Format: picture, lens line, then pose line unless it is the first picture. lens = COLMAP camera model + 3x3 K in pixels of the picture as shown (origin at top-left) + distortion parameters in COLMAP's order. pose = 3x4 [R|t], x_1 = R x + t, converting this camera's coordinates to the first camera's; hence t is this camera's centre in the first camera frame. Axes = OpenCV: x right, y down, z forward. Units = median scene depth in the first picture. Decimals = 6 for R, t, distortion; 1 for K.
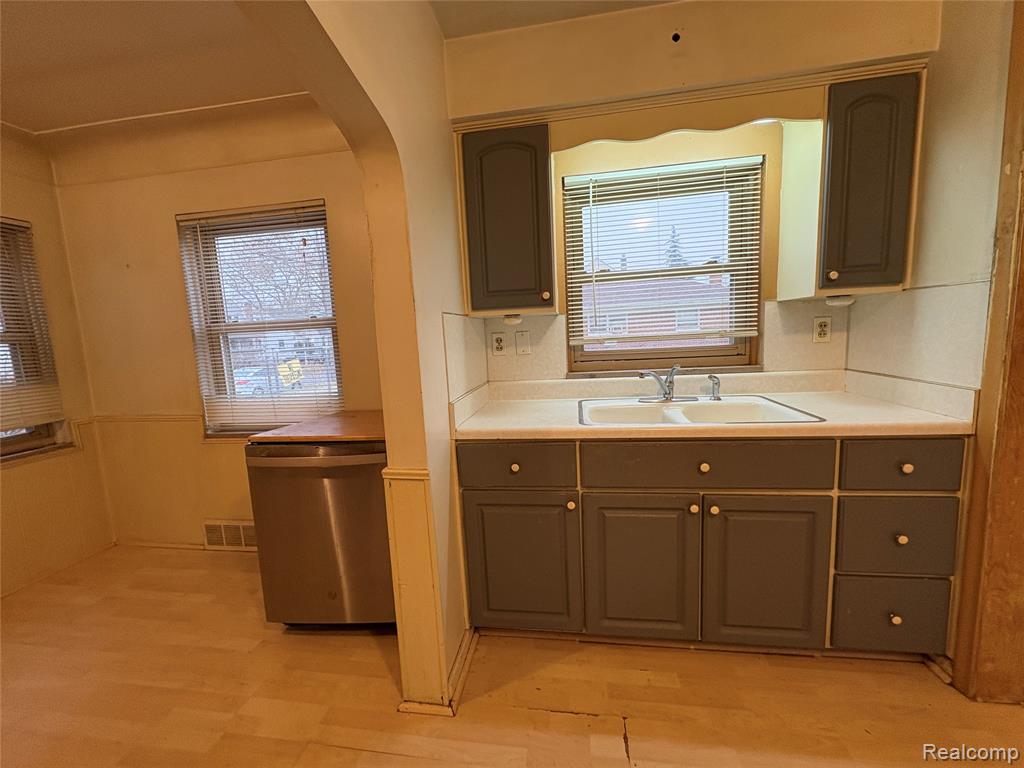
lens RADIAL K [[406.9, 0, 517.5], [0, 406.9, 384.2], [0, 0, 1]] dist [0.000566, -0.000130]
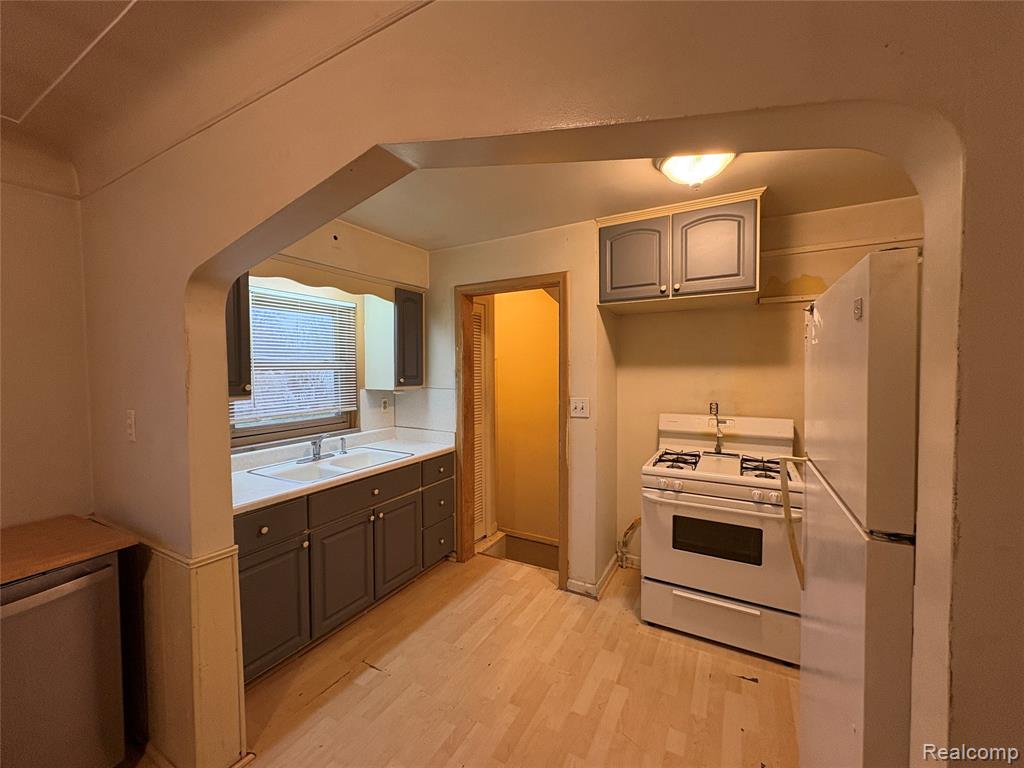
lens RADIAL K [[406.9, 0, 513.7], [0, 406.9, 385.0], [0, 0, 1]] dist [0.000566, -0.000130]
pose [[0.349392, 0.011537, 0.936906, -0.918416], [0.100907, 0.993645, -0.049866, -0.097749], [-0.931527, 0.111963, 0.346008, -0.189896]]
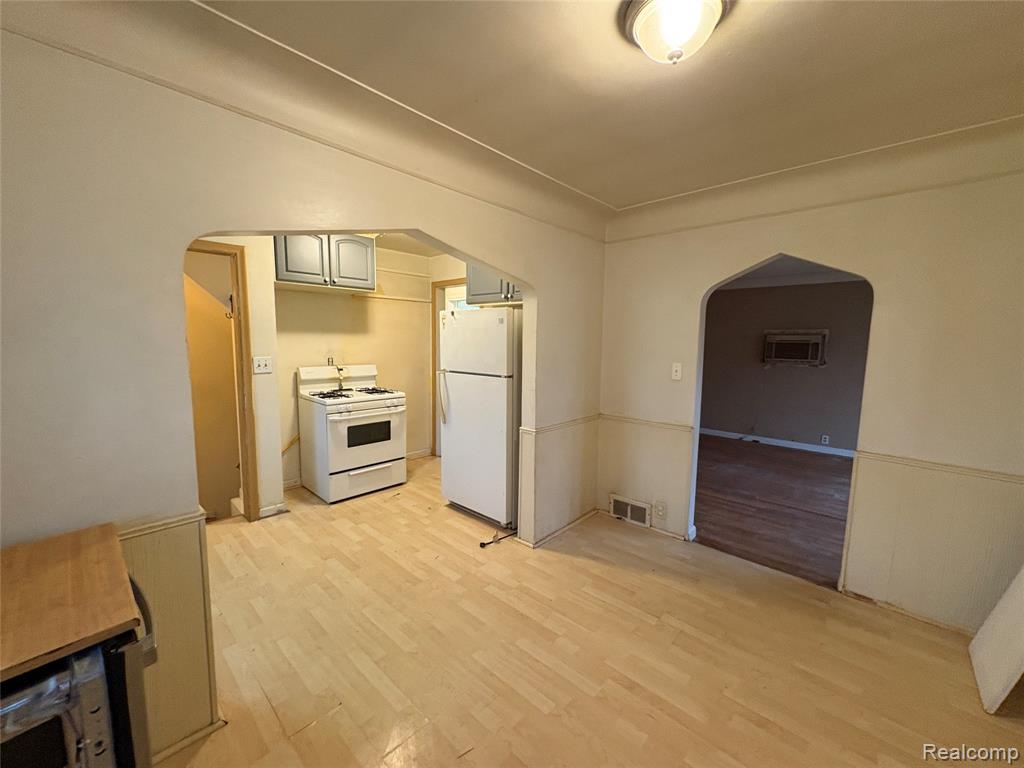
lens RADIAL K [[406.9, 0, 512.2], [0, 406.9, 386.7], [0, 0, 1]] dist [0.000566, -0.000130]
pose [[-0.827522, -0.024206, 0.560911, -1.448032], [0.096430, 0.978095, 0.184475, -0.216484], [-0.553090, 0.206745, -0.807061, 1.206117]]
